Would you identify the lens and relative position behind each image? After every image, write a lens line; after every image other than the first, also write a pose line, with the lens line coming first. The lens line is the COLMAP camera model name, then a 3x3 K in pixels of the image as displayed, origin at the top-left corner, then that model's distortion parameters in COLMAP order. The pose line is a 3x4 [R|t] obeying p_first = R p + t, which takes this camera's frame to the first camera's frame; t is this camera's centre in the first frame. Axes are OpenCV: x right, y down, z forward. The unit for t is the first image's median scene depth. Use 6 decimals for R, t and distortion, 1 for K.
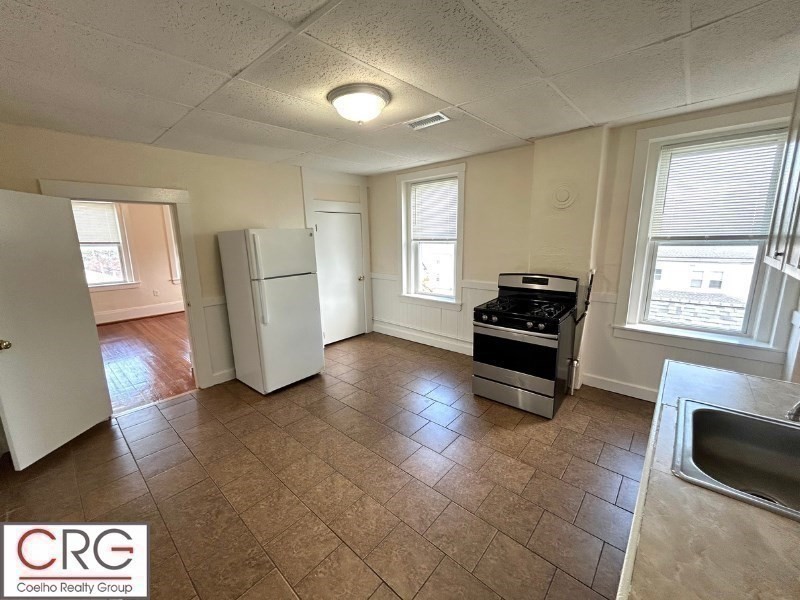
lens RADIAL K [[321.4, 0, 399.6], [0, 321.4, 299.2], [0, 0, 1]] dist [-0.001650, 0.000056]
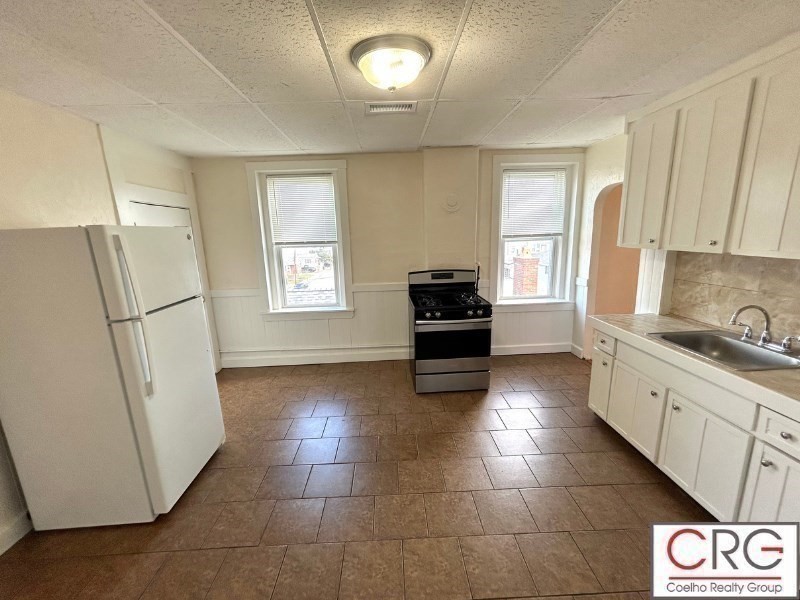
lens RADIAL K [[321.4, 0, 399.6], [0, 321.4, 299.2], [0, 0, 1]] dist [-0.001650, 0.000056]
pose [[0.724444, -0.139386, 0.675094, -0.458023], [0.151305, 0.987614, 0.041546, -0.046400], [-0.672523, 0.072048, 0.736561, 0.287351]]
